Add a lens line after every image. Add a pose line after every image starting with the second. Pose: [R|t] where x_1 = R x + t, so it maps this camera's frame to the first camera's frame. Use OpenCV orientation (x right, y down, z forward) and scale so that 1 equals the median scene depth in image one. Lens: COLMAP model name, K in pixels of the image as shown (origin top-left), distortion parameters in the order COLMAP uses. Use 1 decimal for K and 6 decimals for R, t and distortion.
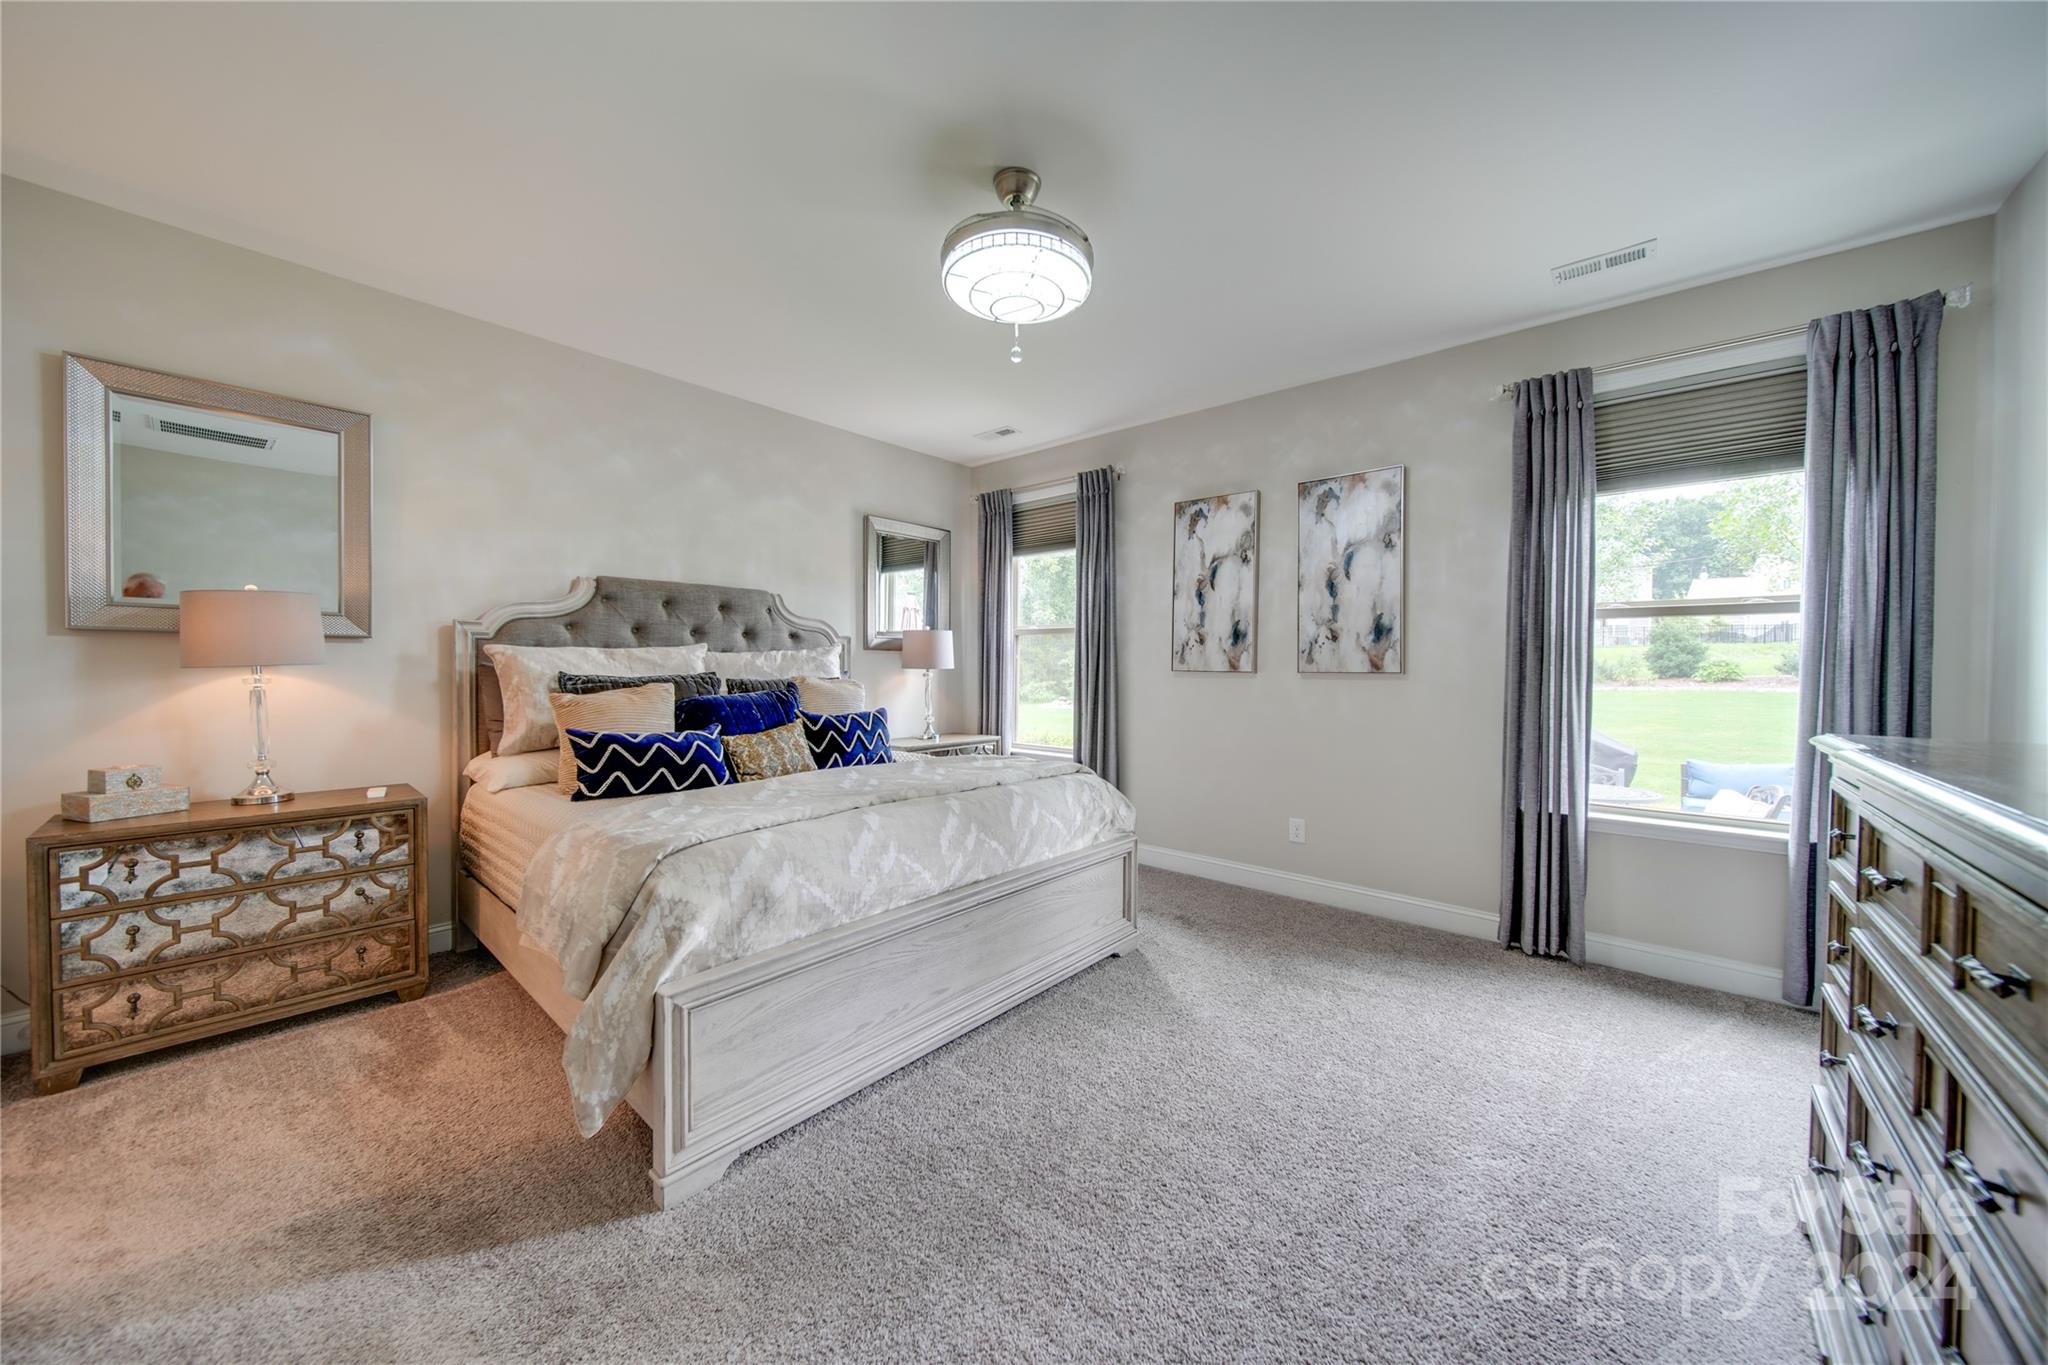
lens RADIAL K [[708.2, 0, 1024.5], [0, 708.2, 679.0], [0, 0, 1]] dist [0.000949, -0.001475]
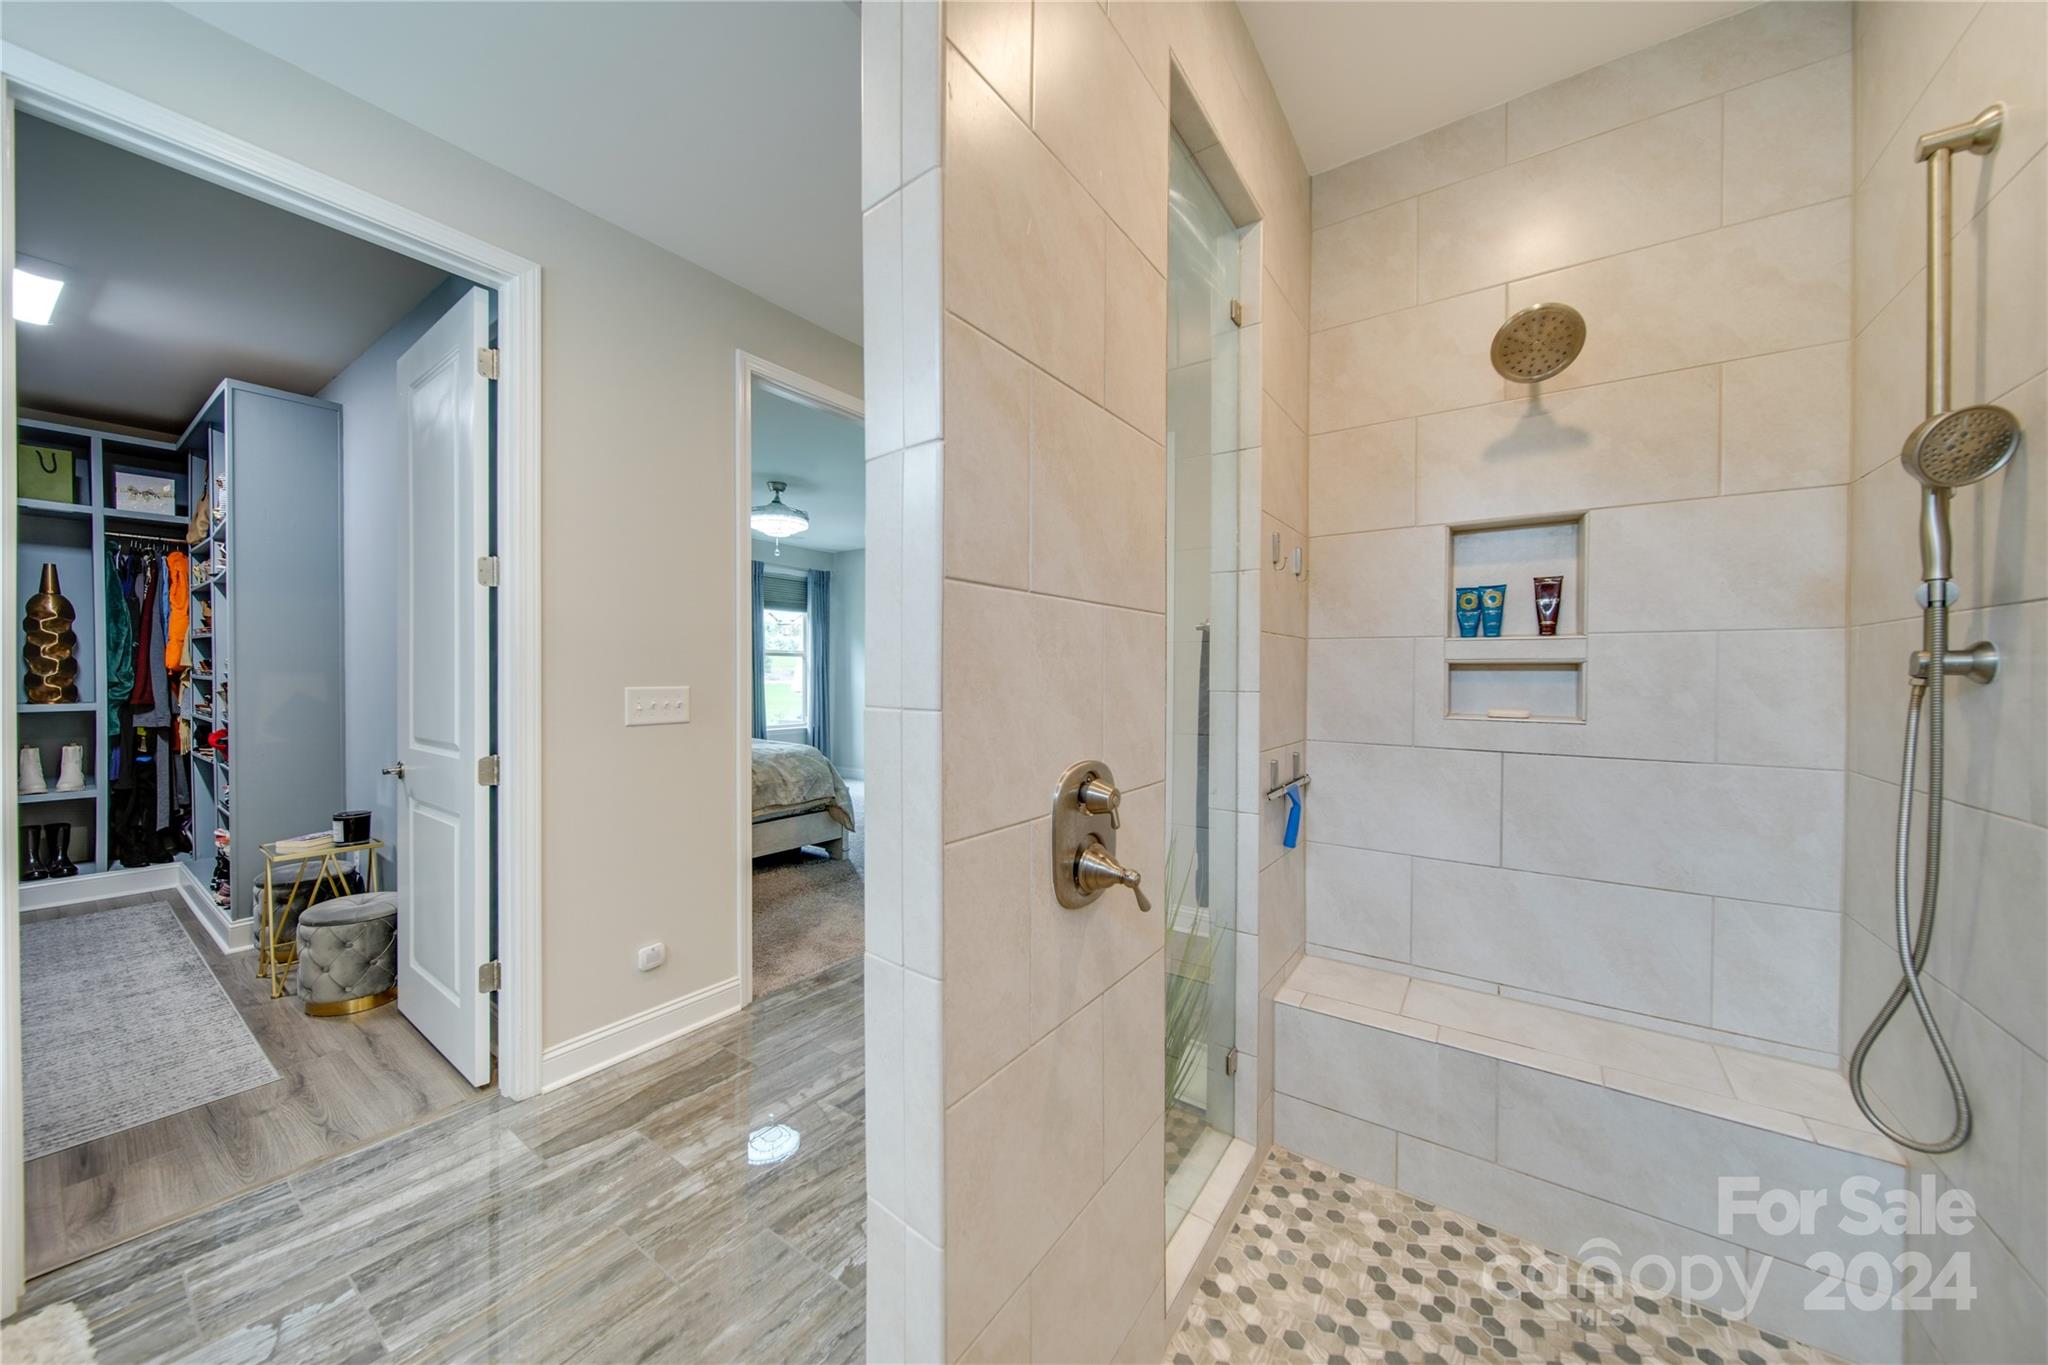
lens RADIAL K [[708.2, 0, 1025.4], [0, 708.2, 678.1], [0, 0, 1]] dist [0.000949, -0.001475]
pose [[-0.105830, -0.011204, 0.994321, -1.975926], [0.010739, 0.999865, 0.012409, -0.024700], [-0.994326, 0.011992, -0.105696, 0.307773]]
